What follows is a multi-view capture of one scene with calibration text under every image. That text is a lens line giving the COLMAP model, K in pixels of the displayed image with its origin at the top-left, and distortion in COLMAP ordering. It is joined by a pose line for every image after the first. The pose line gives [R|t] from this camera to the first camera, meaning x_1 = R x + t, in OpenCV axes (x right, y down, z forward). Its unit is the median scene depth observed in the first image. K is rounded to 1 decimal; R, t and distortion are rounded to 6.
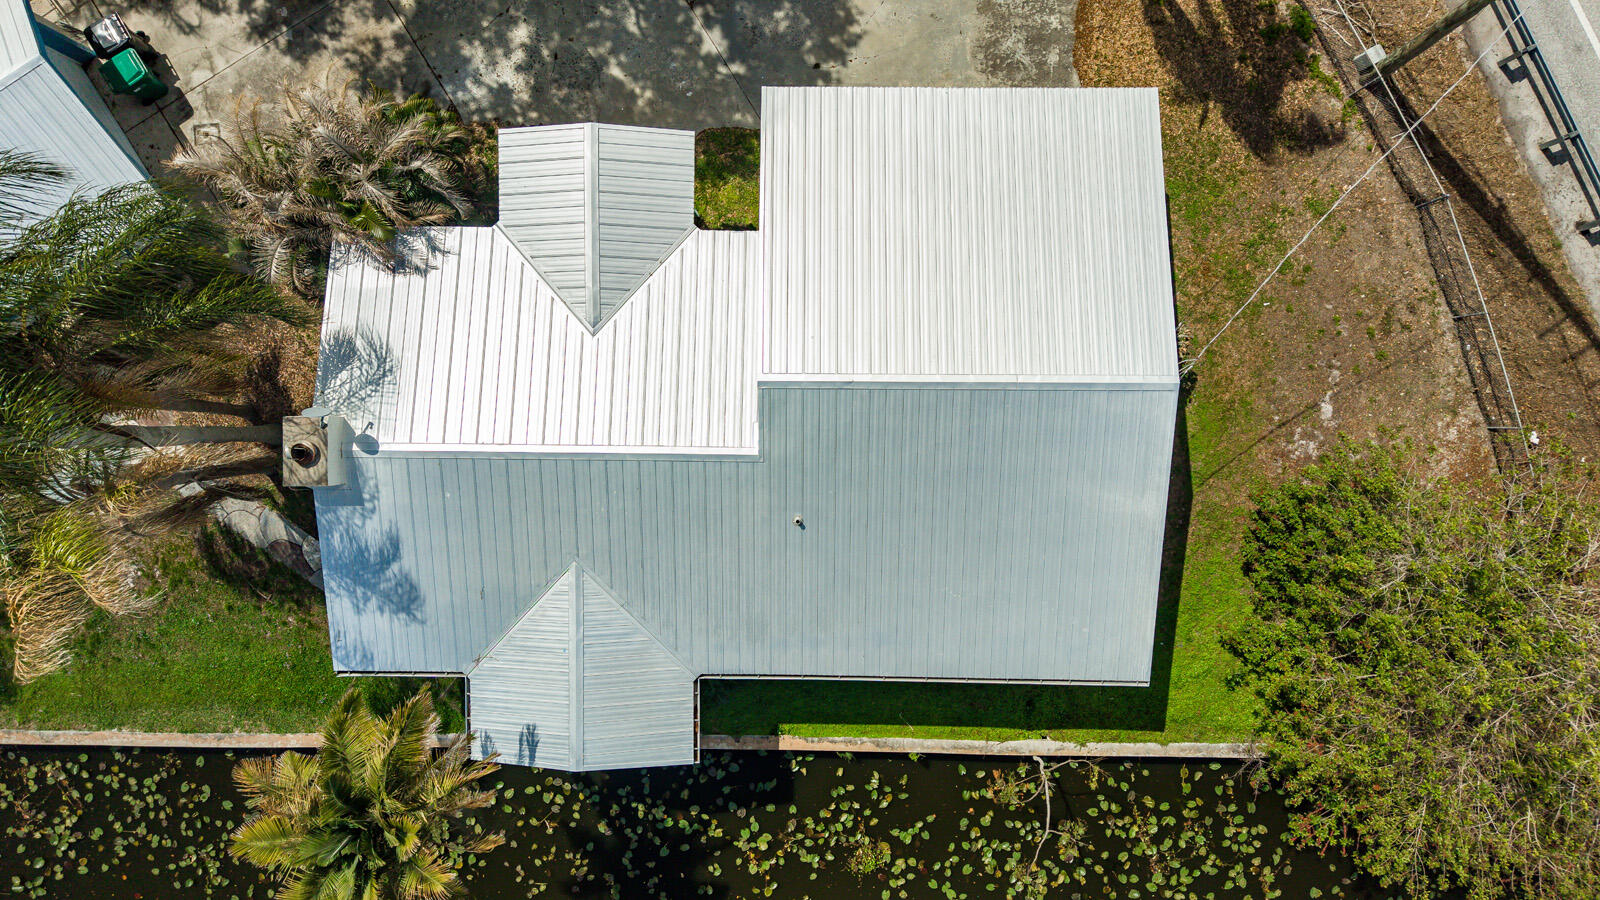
lens RADIAL K [[1070.8, 0, 795.7], [0, 1070.8, 451.9], [0, 0, 1]] dist [0.054296, -0.070141]
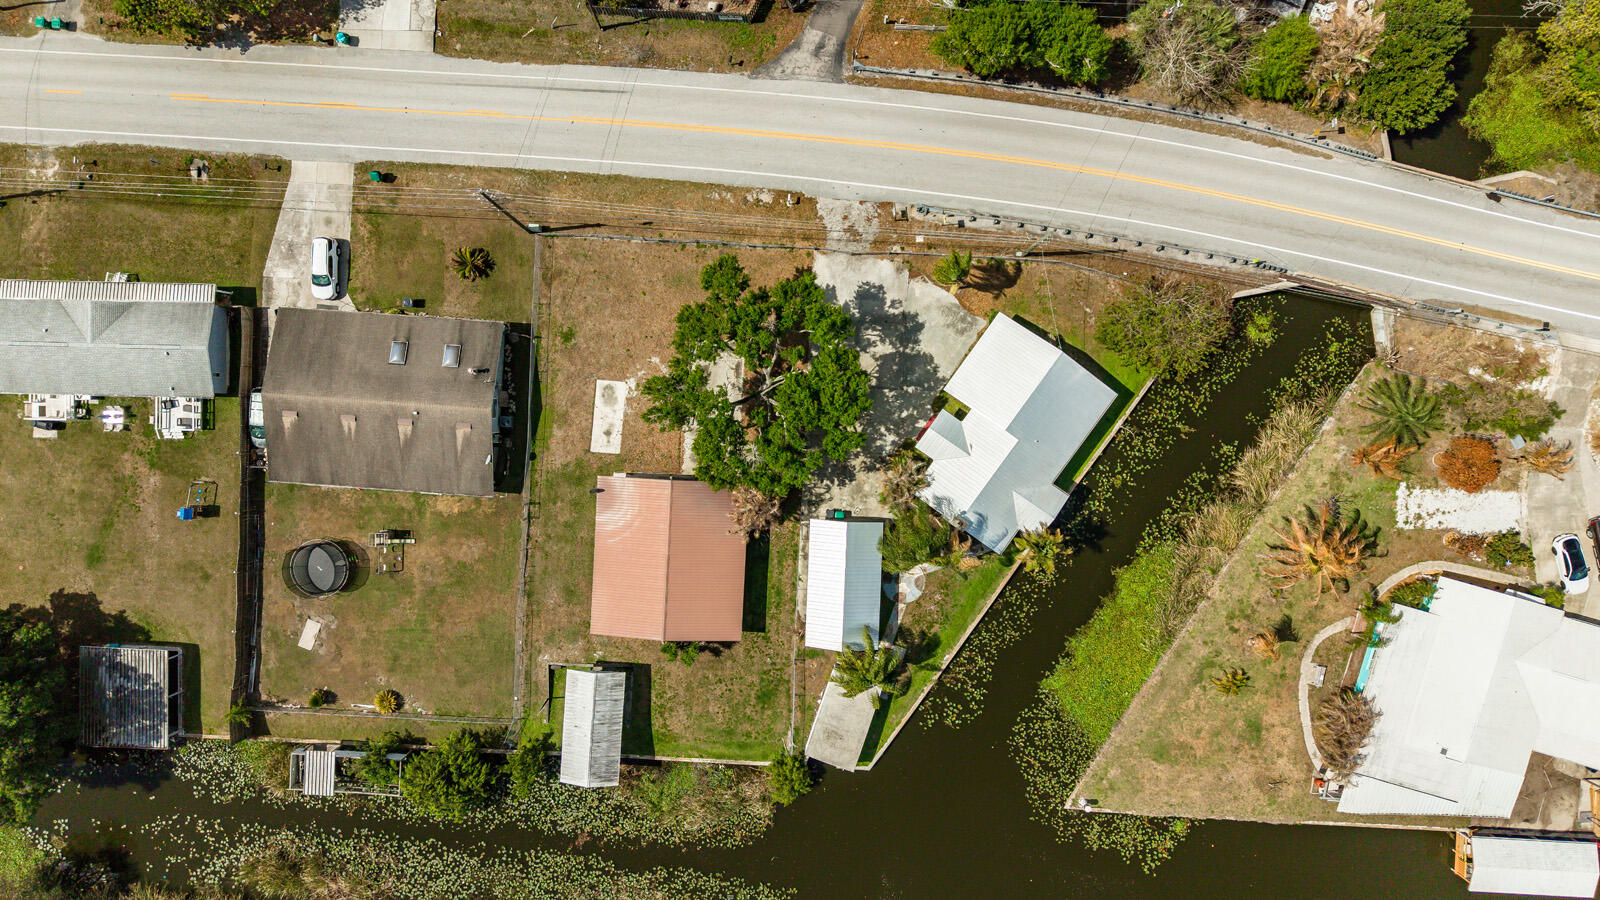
lens RADIAL K [[1070.8, 0, 795.7], [0, 1070.8, 451.9], [0, 0, 1]] dist [0.054296, -0.070141]
pose [[0.571126, -0.820299, -0.030412, -0.362425], [0.820495, 0.571587, -0.008722, -0.535815], [0.024538, -0.019972, 0.999499, -2.652172]]
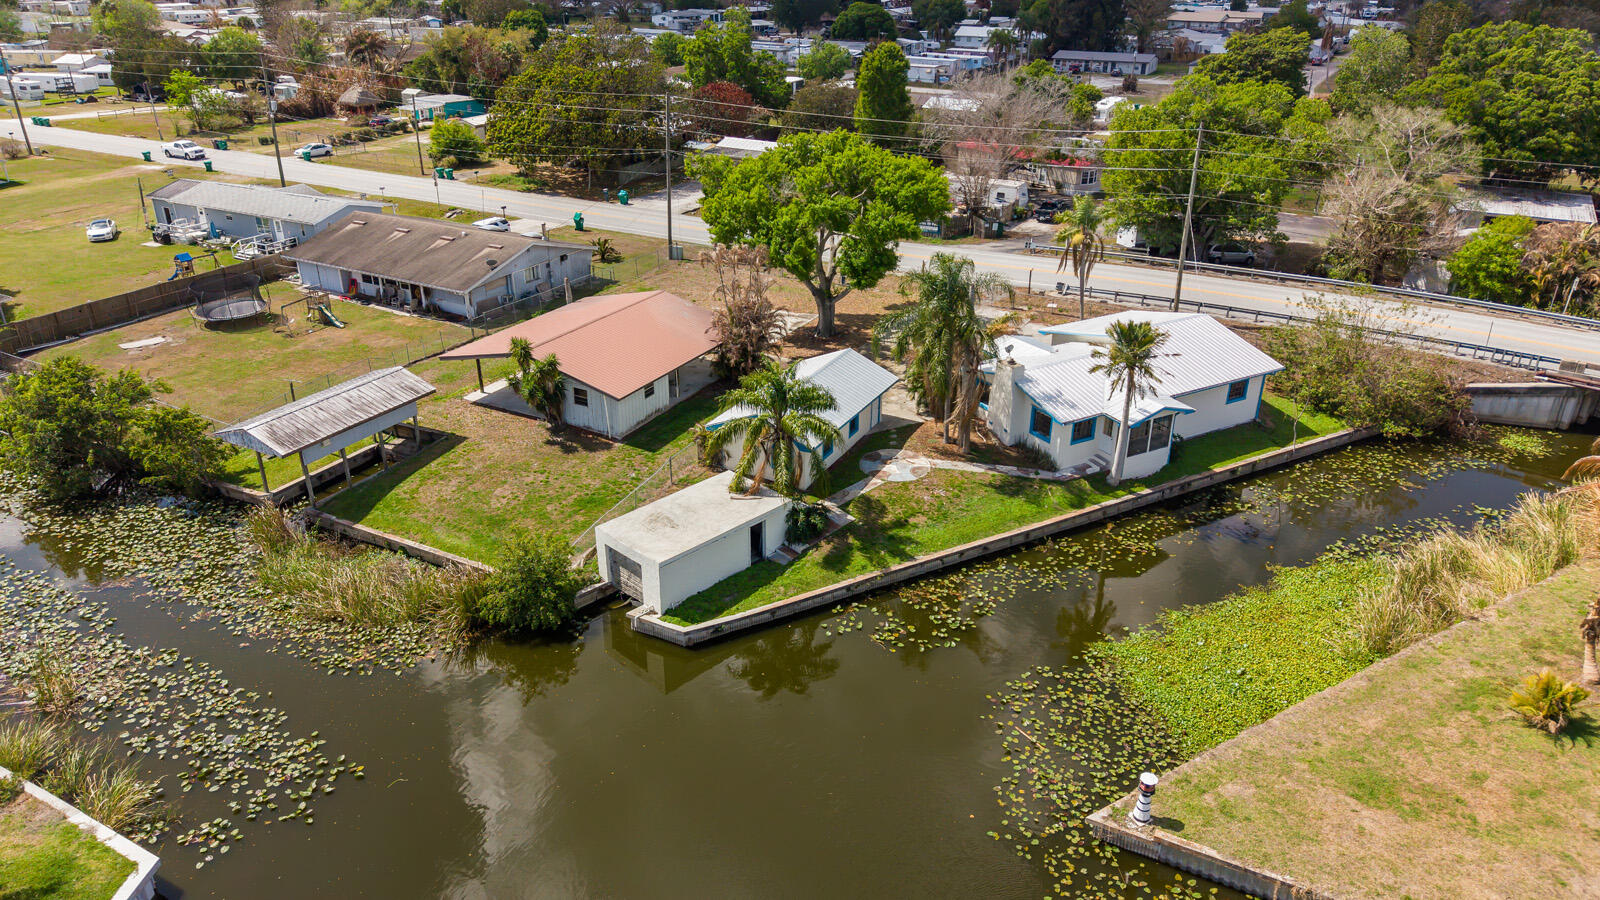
lens RADIAL K [[1070.8, 0, 795.7], [0, 1070.8, 451.9], [0, 0, 1]] dist [0.054296, -0.070141]
pose [[0.868659, -0.200492, 0.453029, -1.786470], [0.495331, 0.367924, -0.786943, 1.594910], [-0.008904, 0.907984, 0.418910, 0.037245]]
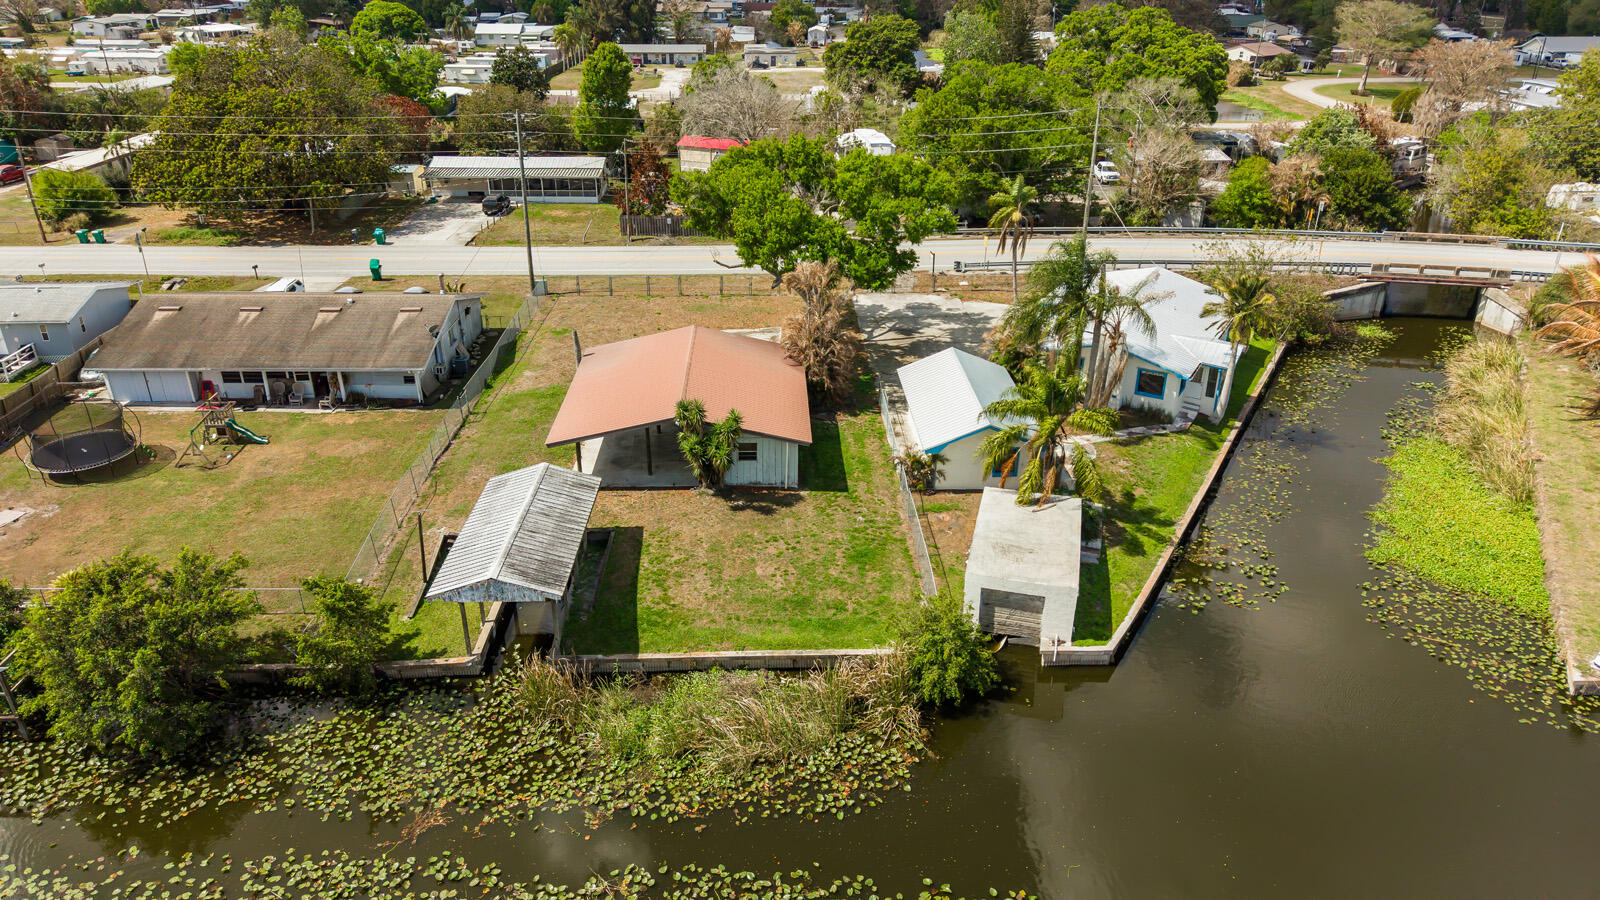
lens RADIAL K [[1070.8, 0, 795.7], [0, 1070.8, 451.9], [0, 0, 1]] dist [0.054296, -0.070141]
pose [[0.505836, -0.361552, 0.783205, -2.684213], [0.862619, 0.216512, -0.457178, 0.540572], [-0.004280, 0.906864, 0.421401, 0.029553]]
